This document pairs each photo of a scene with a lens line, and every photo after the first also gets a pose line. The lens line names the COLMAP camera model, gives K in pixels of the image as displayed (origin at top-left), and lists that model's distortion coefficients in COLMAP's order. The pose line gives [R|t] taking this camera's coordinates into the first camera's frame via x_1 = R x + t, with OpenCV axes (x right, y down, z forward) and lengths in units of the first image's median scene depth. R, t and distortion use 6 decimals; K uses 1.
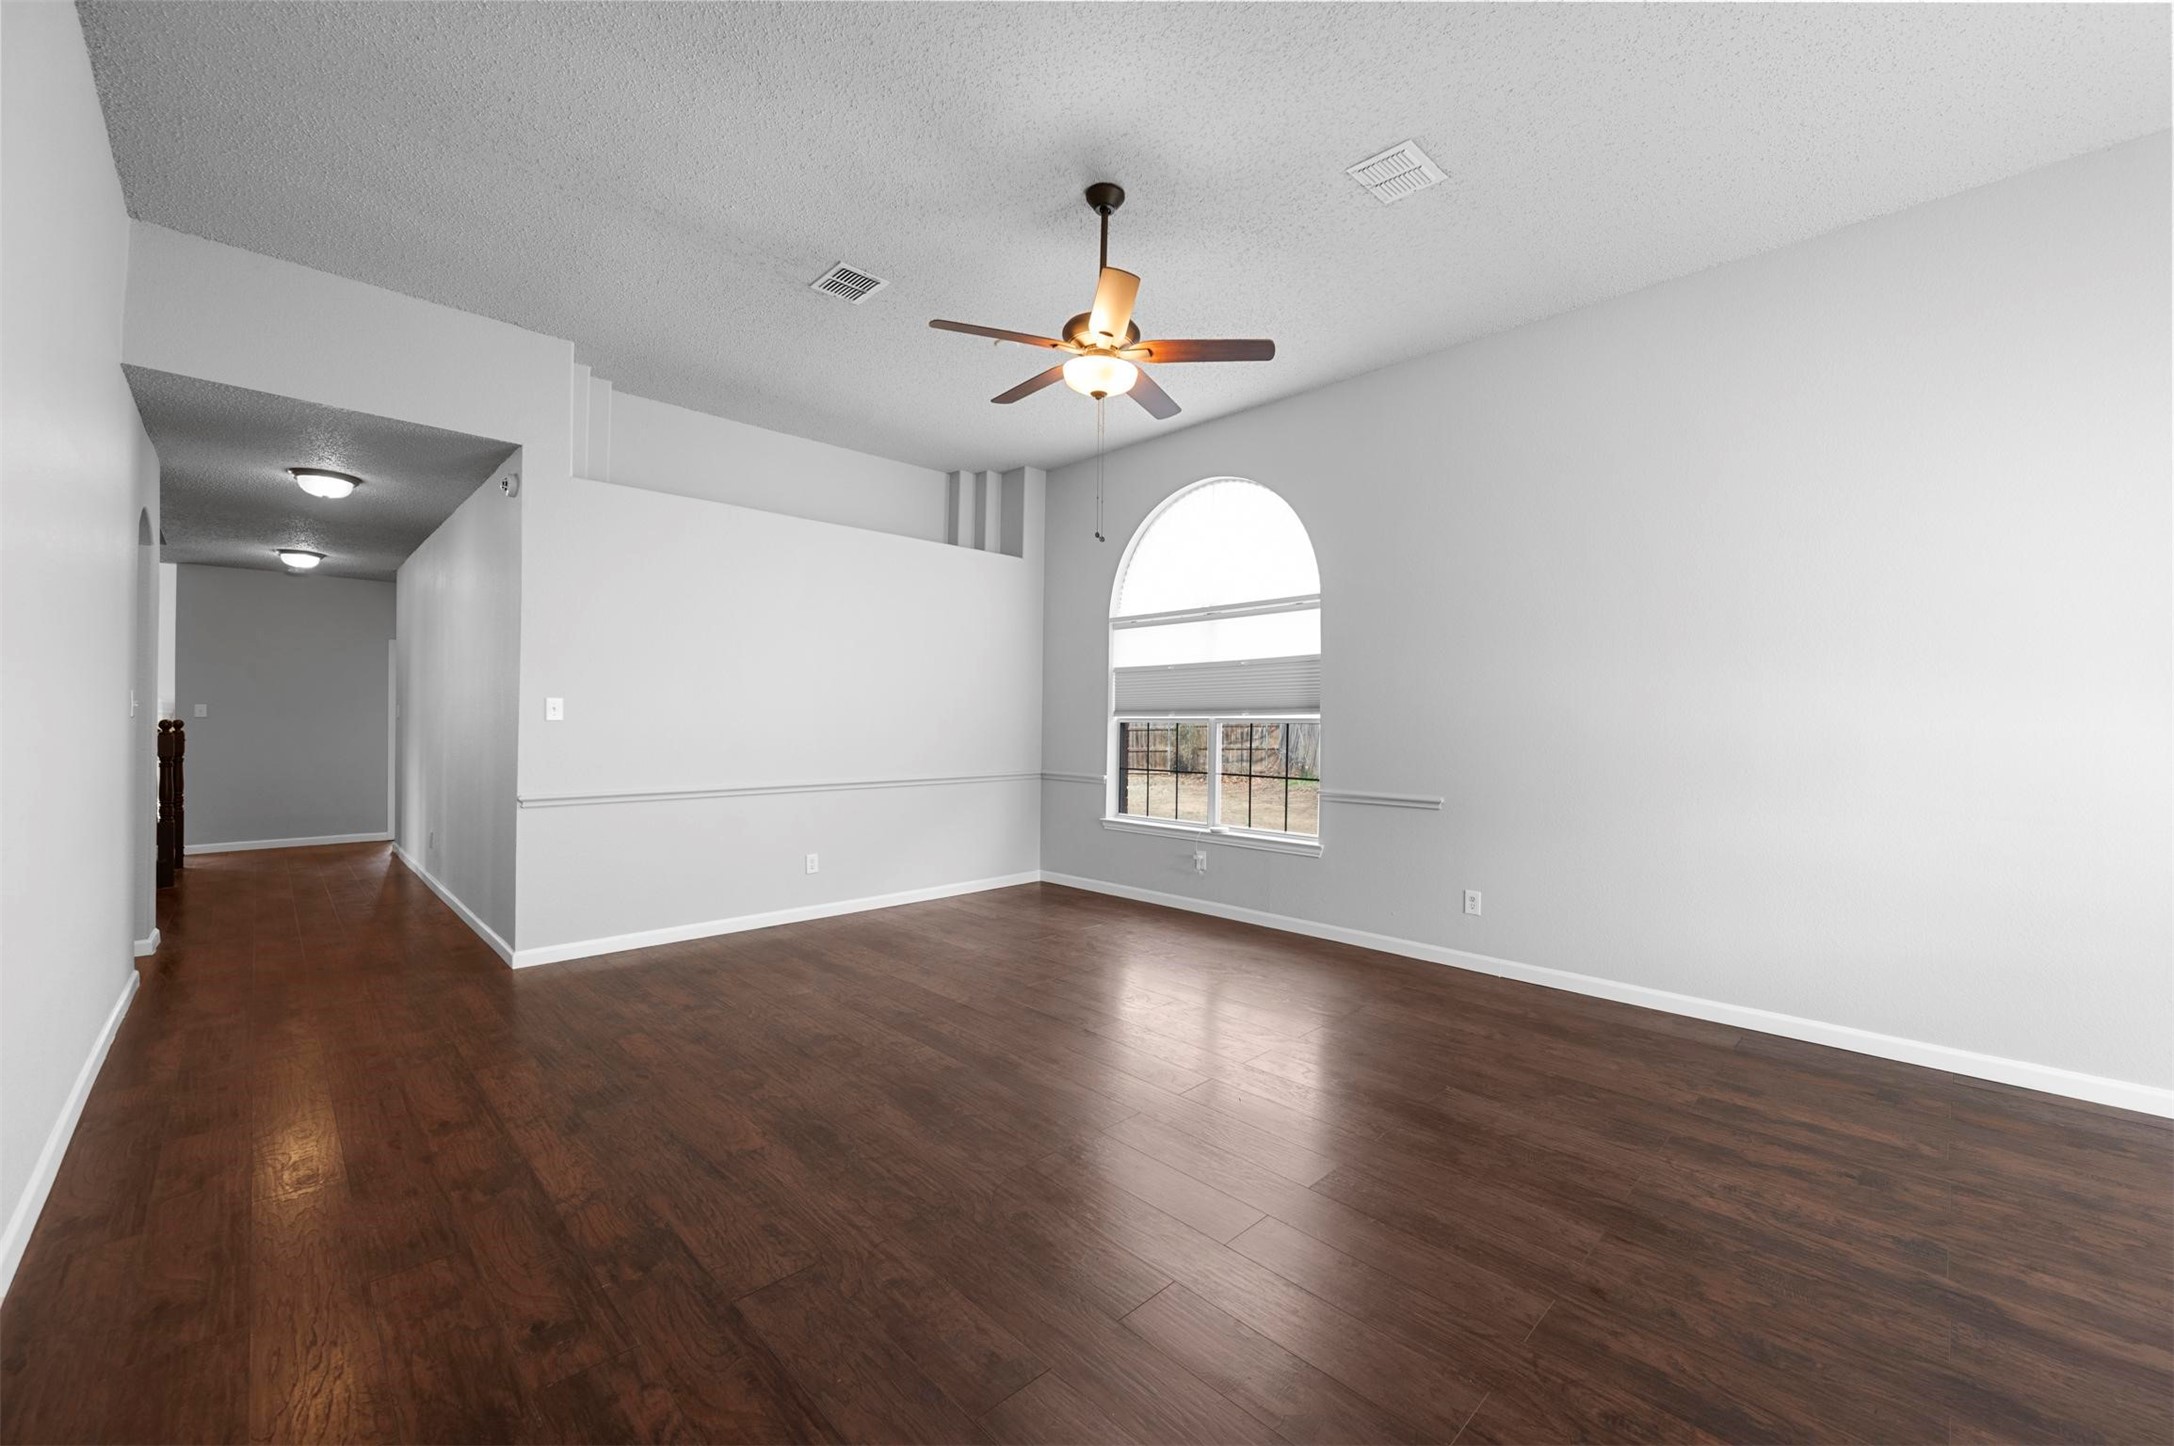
lens RADIAL K [[850.8, 0, 1096.5], [0, 850.8, 721.1], [0, 0, 1]] dist [-0.001863, 0.000897]
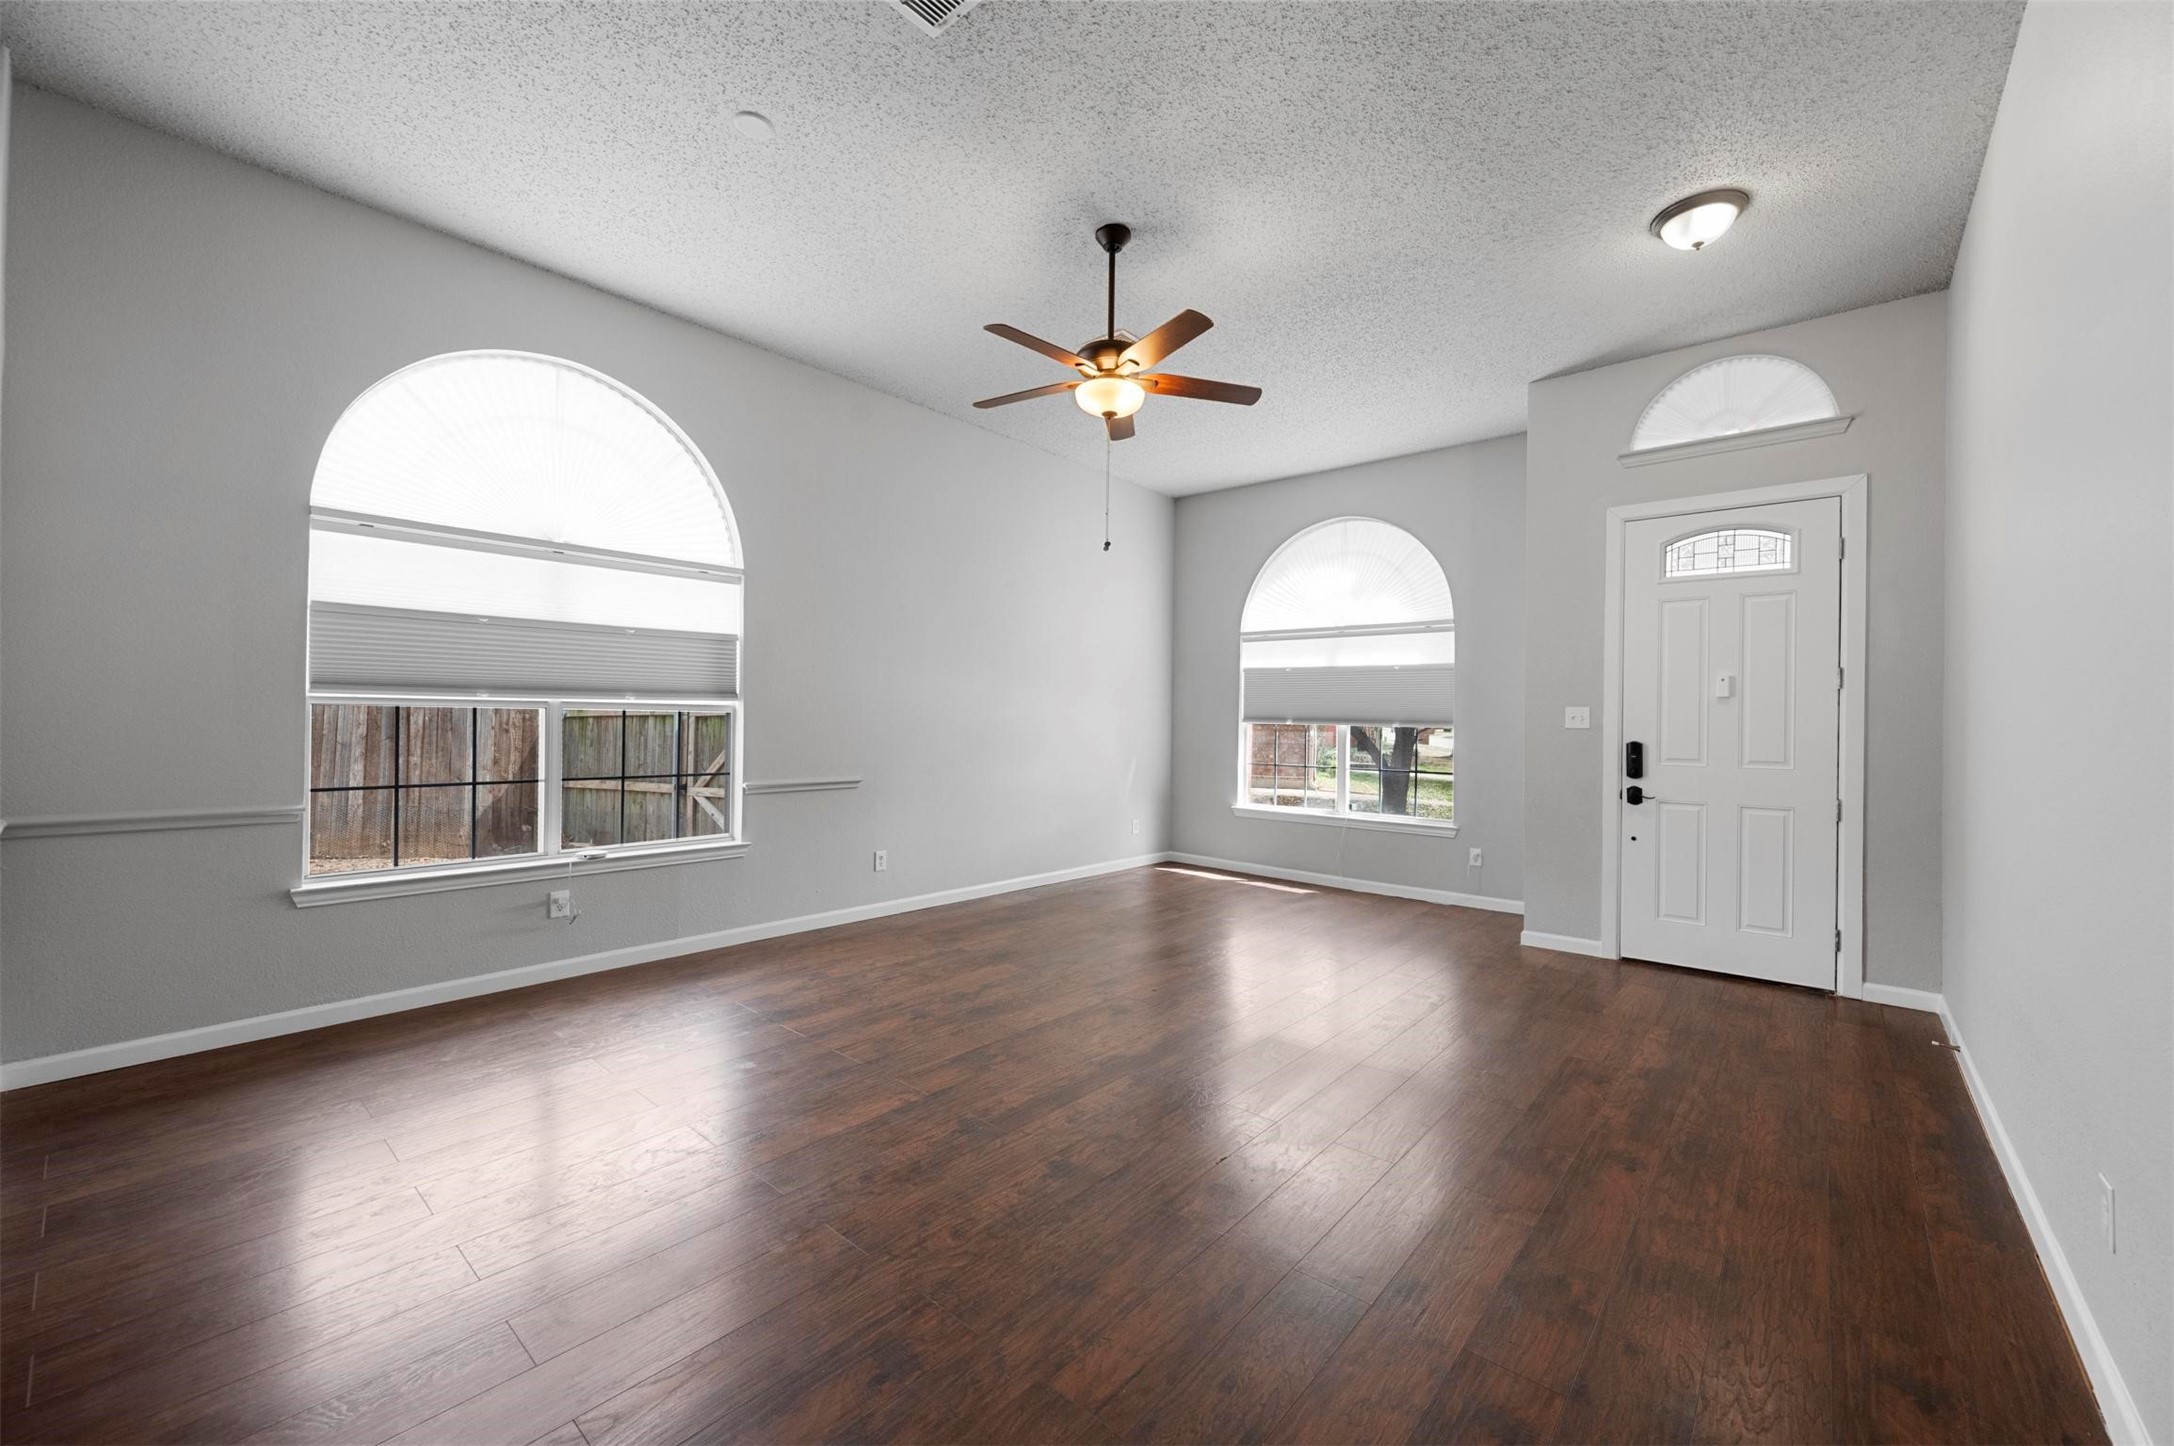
lens RADIAL K [[864.3, 0, 1087.0], [0, 864.3, 723.0], [0, 0, 1]] dist [-0.019234, 0.000246]
pose [[-0.080190, -0.011805, 0.996710, -1.098682], [-0.009476, 0.999894, 0.011080, 0.004910], [-0.996735, -0.008557, -0.080294, 1.127246]]
